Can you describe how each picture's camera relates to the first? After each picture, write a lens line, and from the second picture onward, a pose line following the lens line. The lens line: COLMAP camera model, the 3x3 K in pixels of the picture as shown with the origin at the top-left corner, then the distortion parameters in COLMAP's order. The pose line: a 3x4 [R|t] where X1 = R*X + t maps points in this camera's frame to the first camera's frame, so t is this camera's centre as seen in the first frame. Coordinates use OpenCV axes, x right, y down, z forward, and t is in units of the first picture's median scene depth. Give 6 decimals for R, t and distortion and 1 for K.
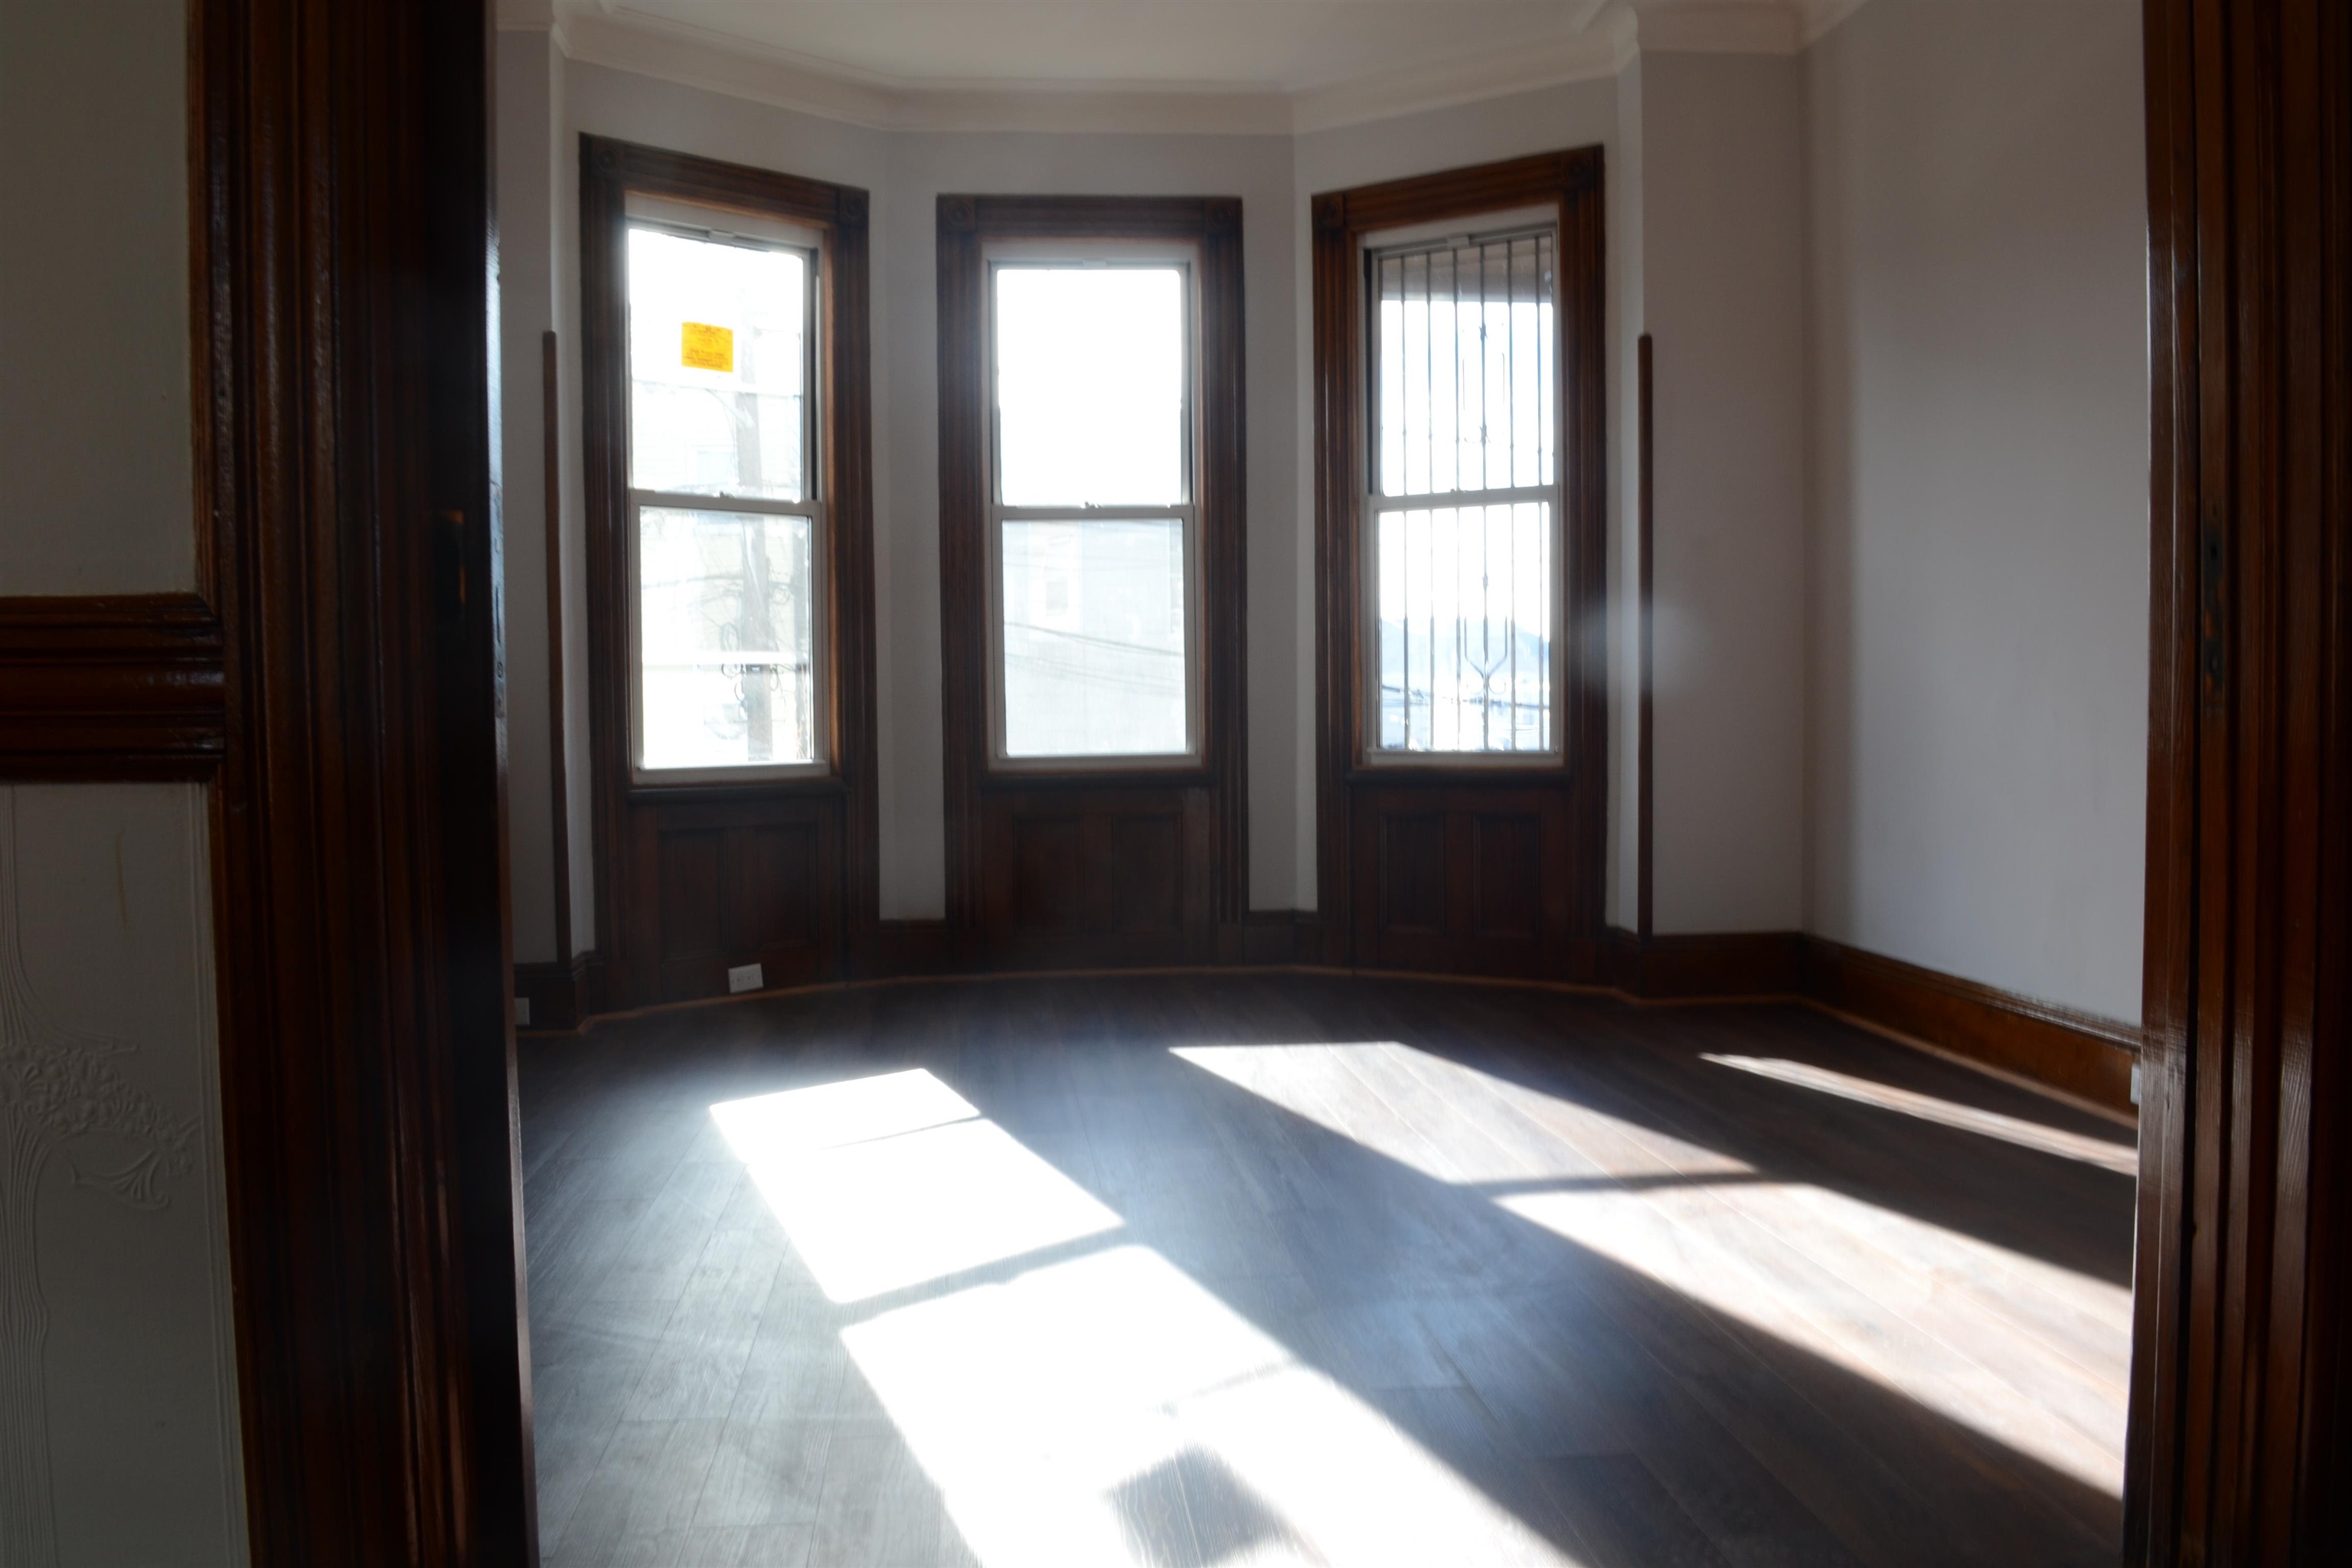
lens RADIAL K [[1887.2, 0, 1191.0], [0, 1887.2, 777.2], [0, 0, 1]] dist [-0.087895, 0.023685]
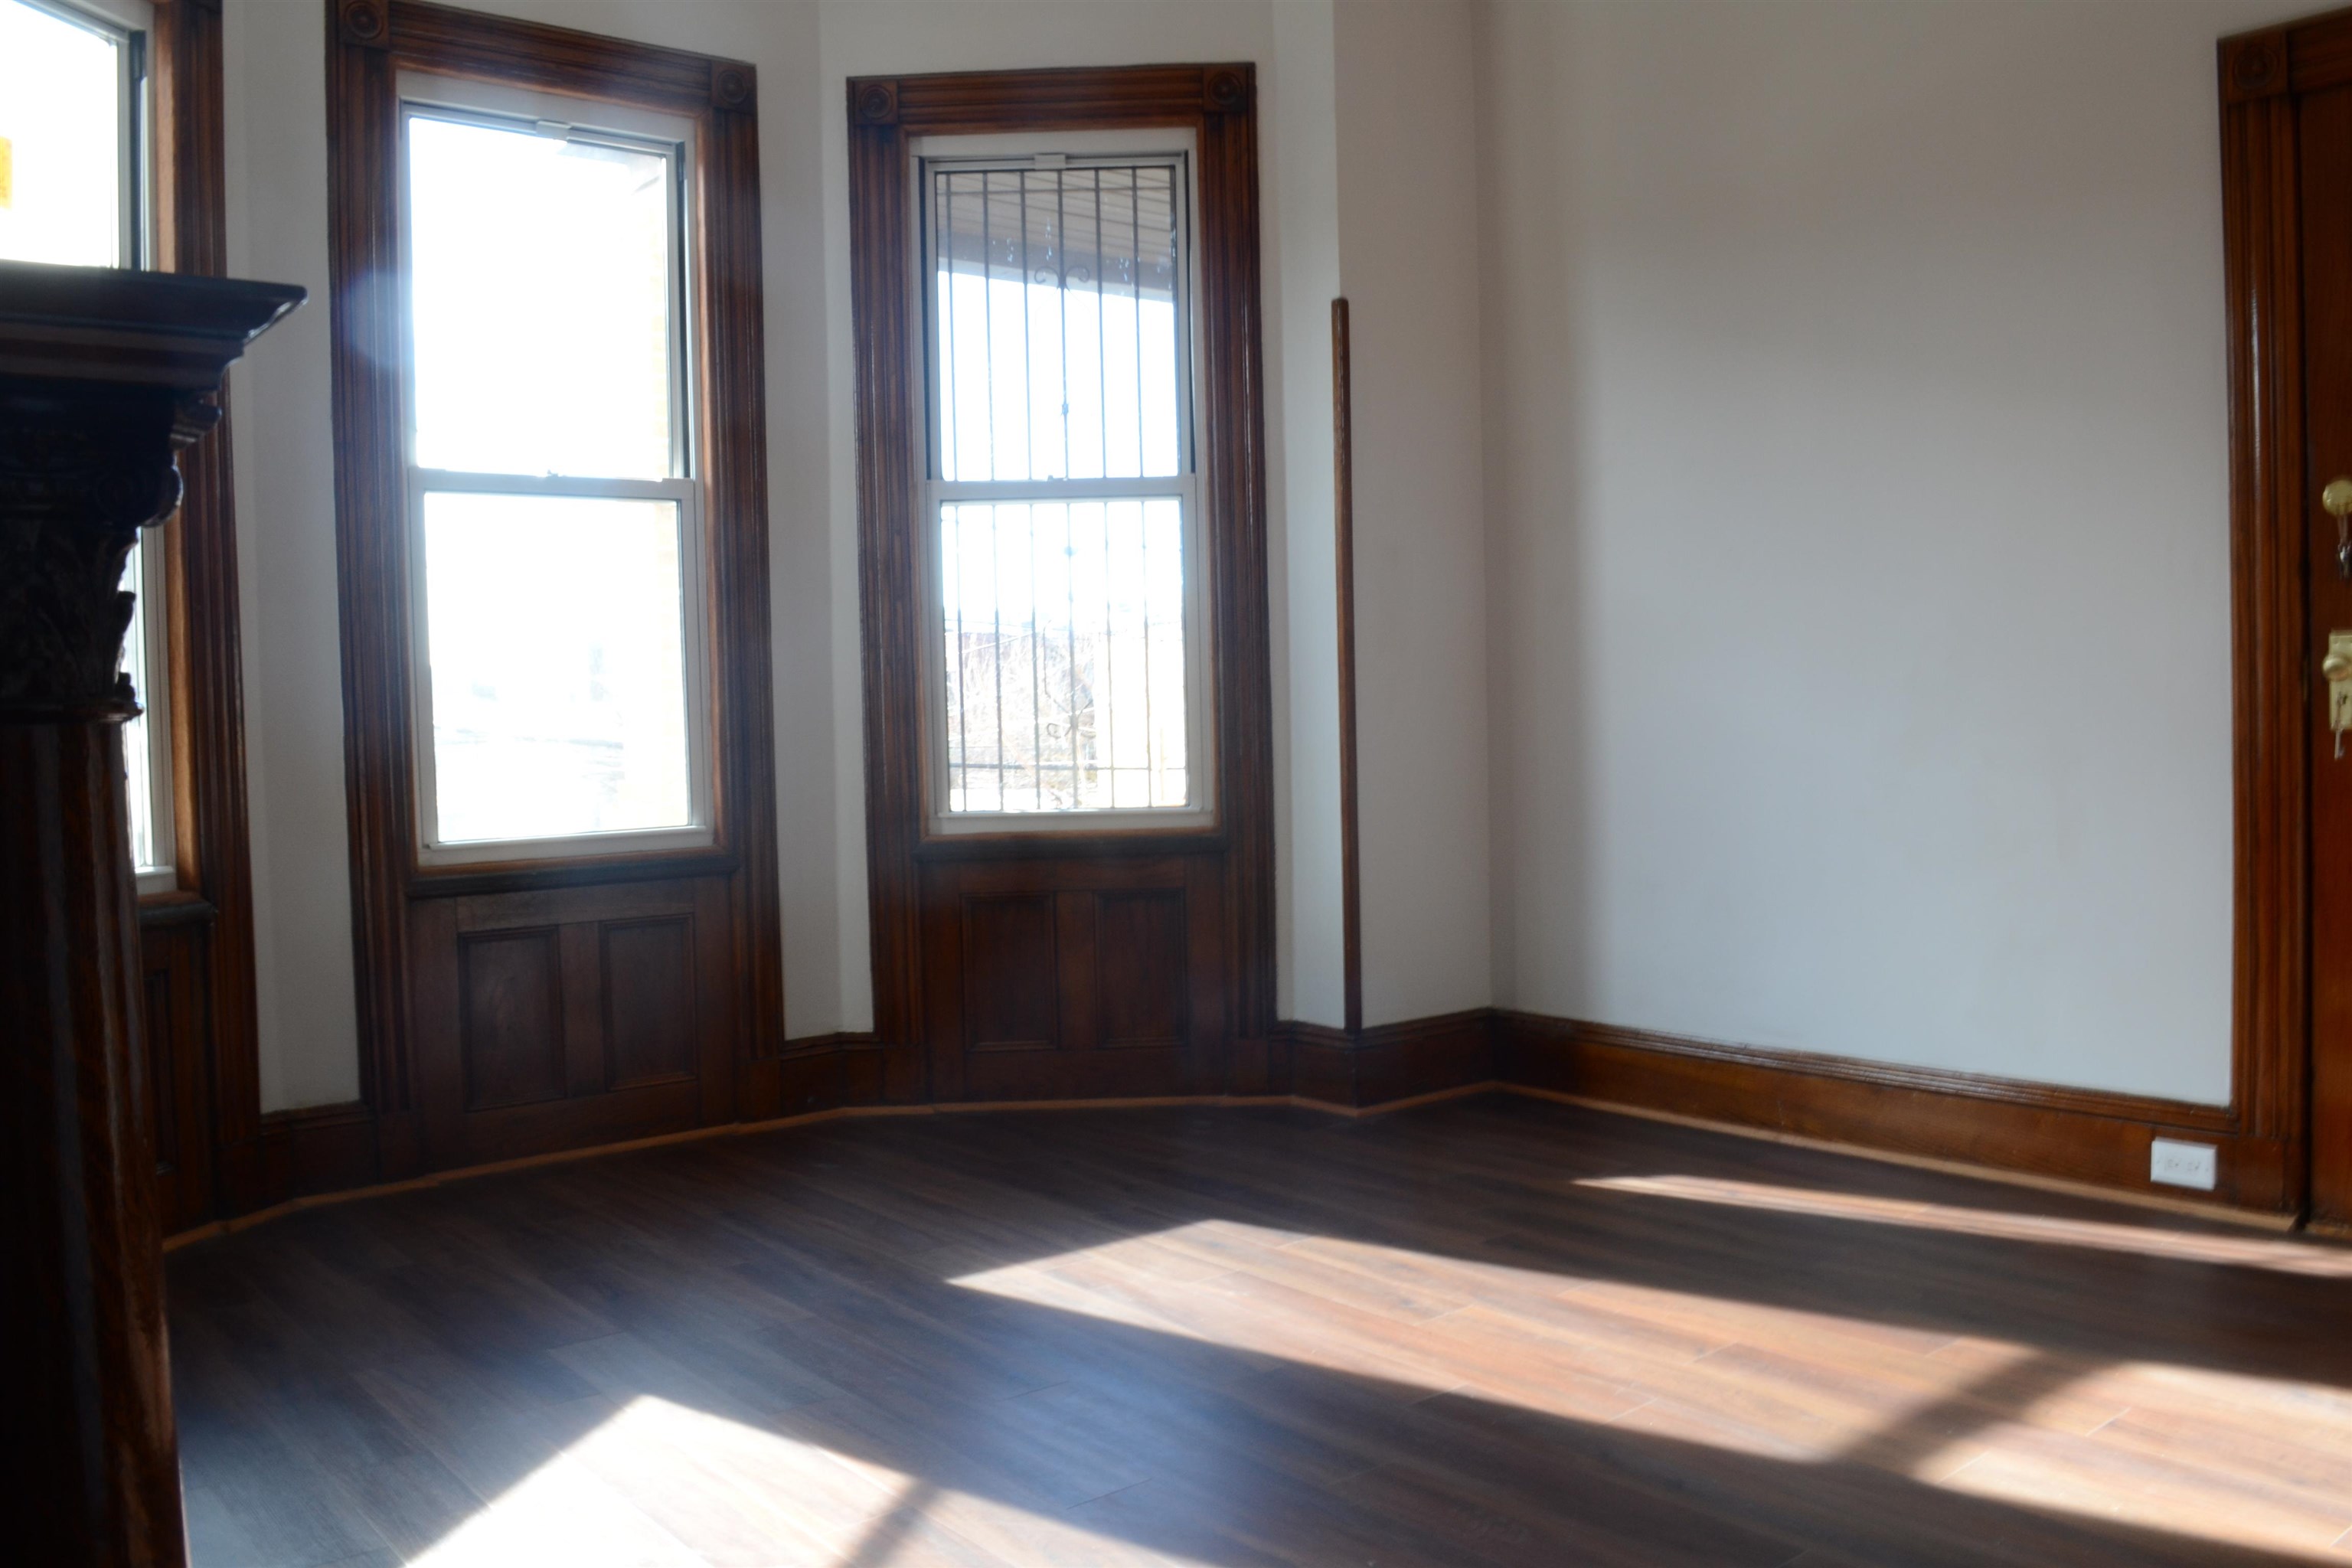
lens RADIAL K [[1887.2, 0, 1157.6], [0, 1887.2, 781.4], [0, 0, 1]] dist [-0.087895, 0.023685]
pose [[0.840793, -0.029122, 0.540573, -0.248653], [0.035571, 0.999366, -0.001489, -0.024280], [-0.540187, 0.020481, 0.841296, 0.321059]]
